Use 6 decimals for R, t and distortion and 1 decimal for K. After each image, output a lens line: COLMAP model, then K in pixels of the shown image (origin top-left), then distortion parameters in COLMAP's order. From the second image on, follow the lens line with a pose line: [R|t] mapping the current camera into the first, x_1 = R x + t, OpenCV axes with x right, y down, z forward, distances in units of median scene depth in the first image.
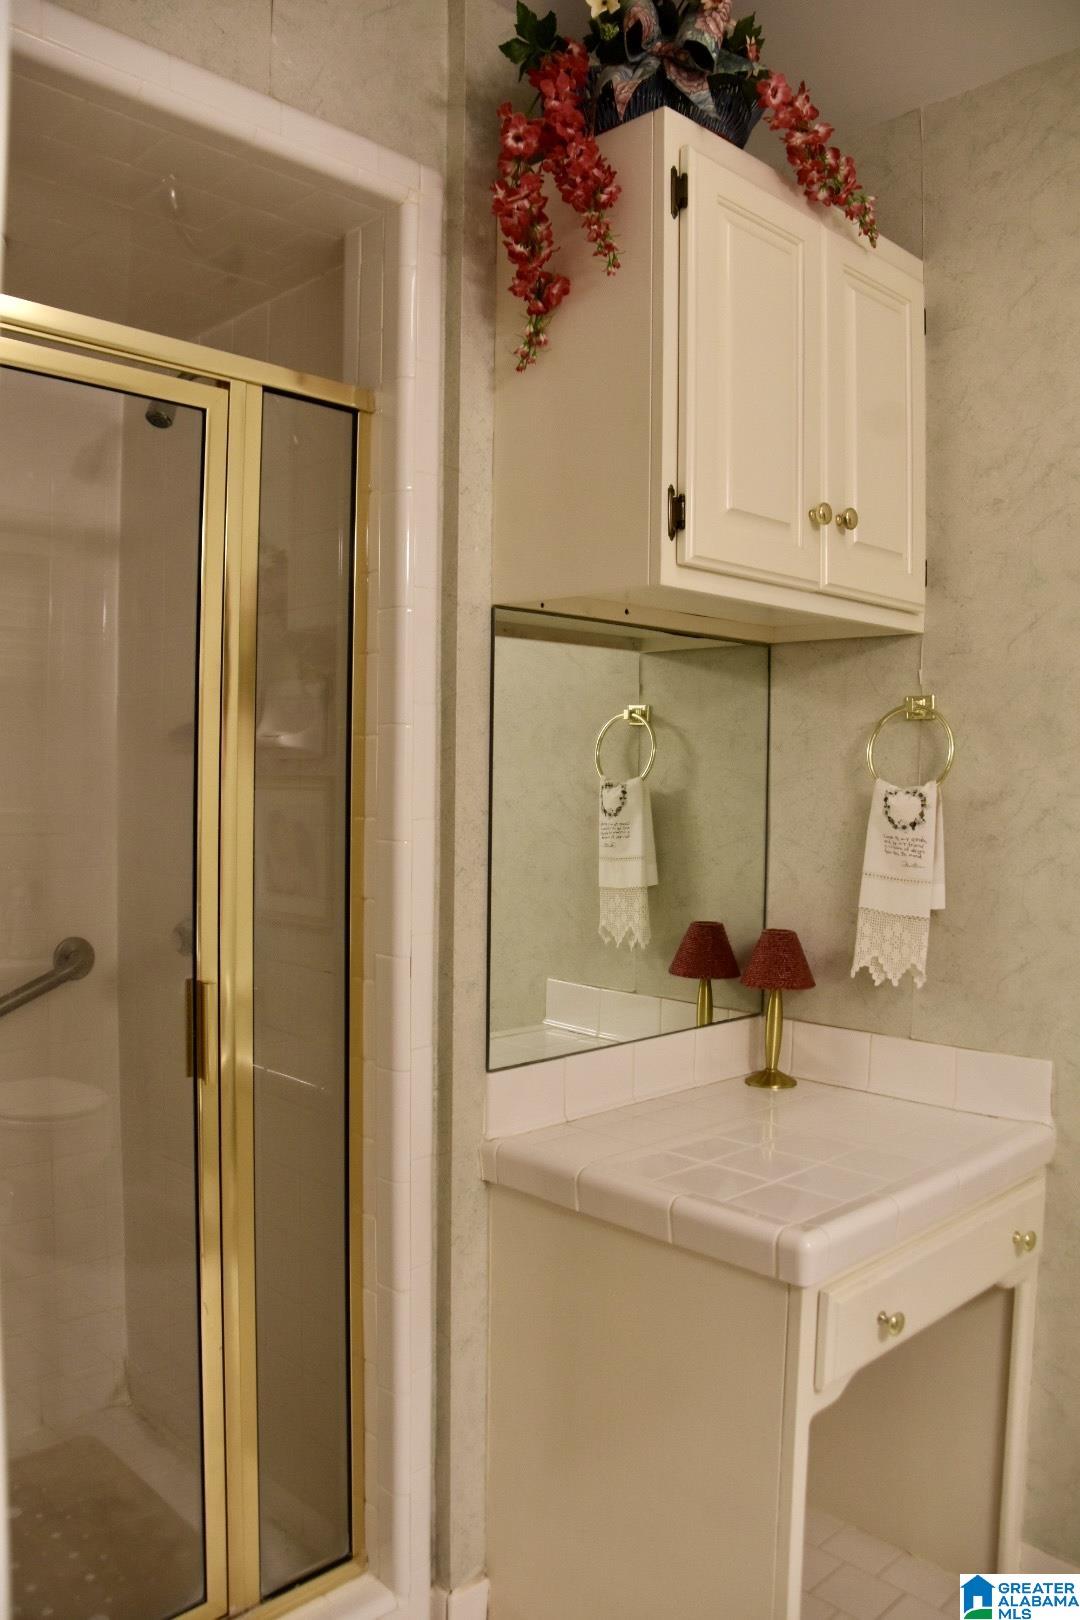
lens RADIAL K [[1274.4, 0, 531.2], [0, 1274.4, 817.4], [0, 0, 1]] dist [-0.175729, 0.107208]
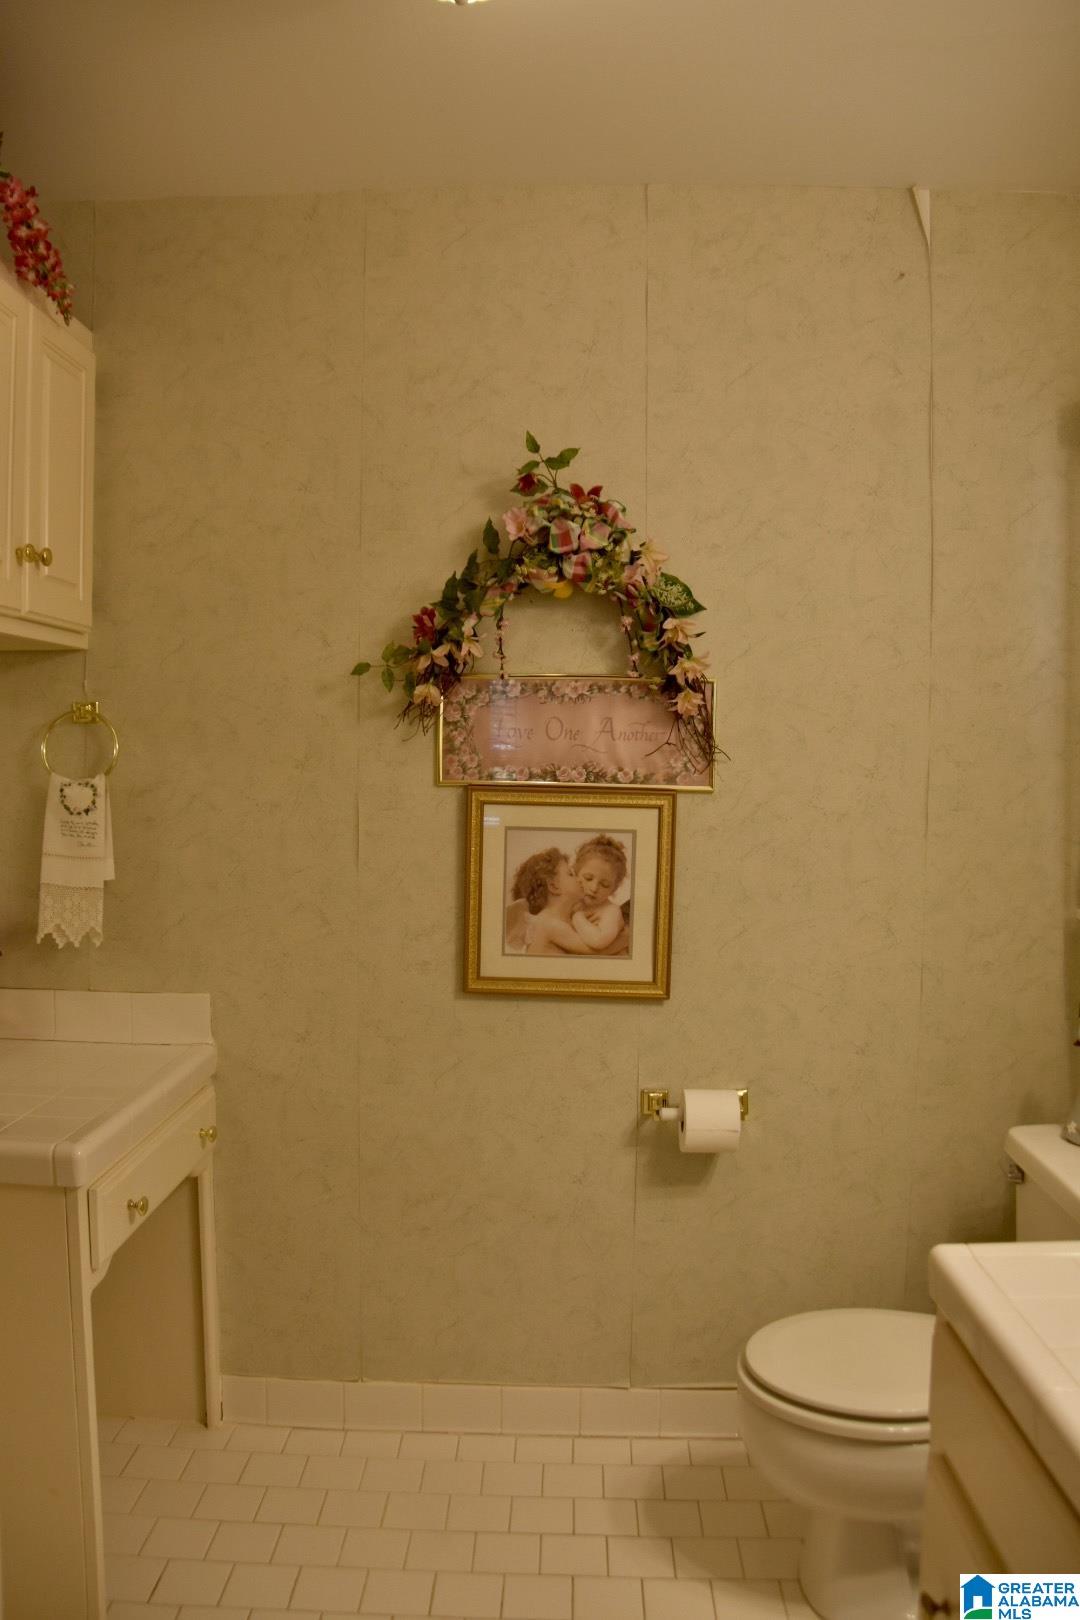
lens RADIAL K [[1274.4, 0, 536.5], [0, 1274.4, 815.2], [0, 0, 1]] dist [-0.175729, 0.107208]
pose [[0.723217, -0.042351, 0.689321, -0.216759], [0.028132, 0.999096, 0.031868, -0.016794], [-0.690048, -0.003655, 0.723755, -0.165194]]
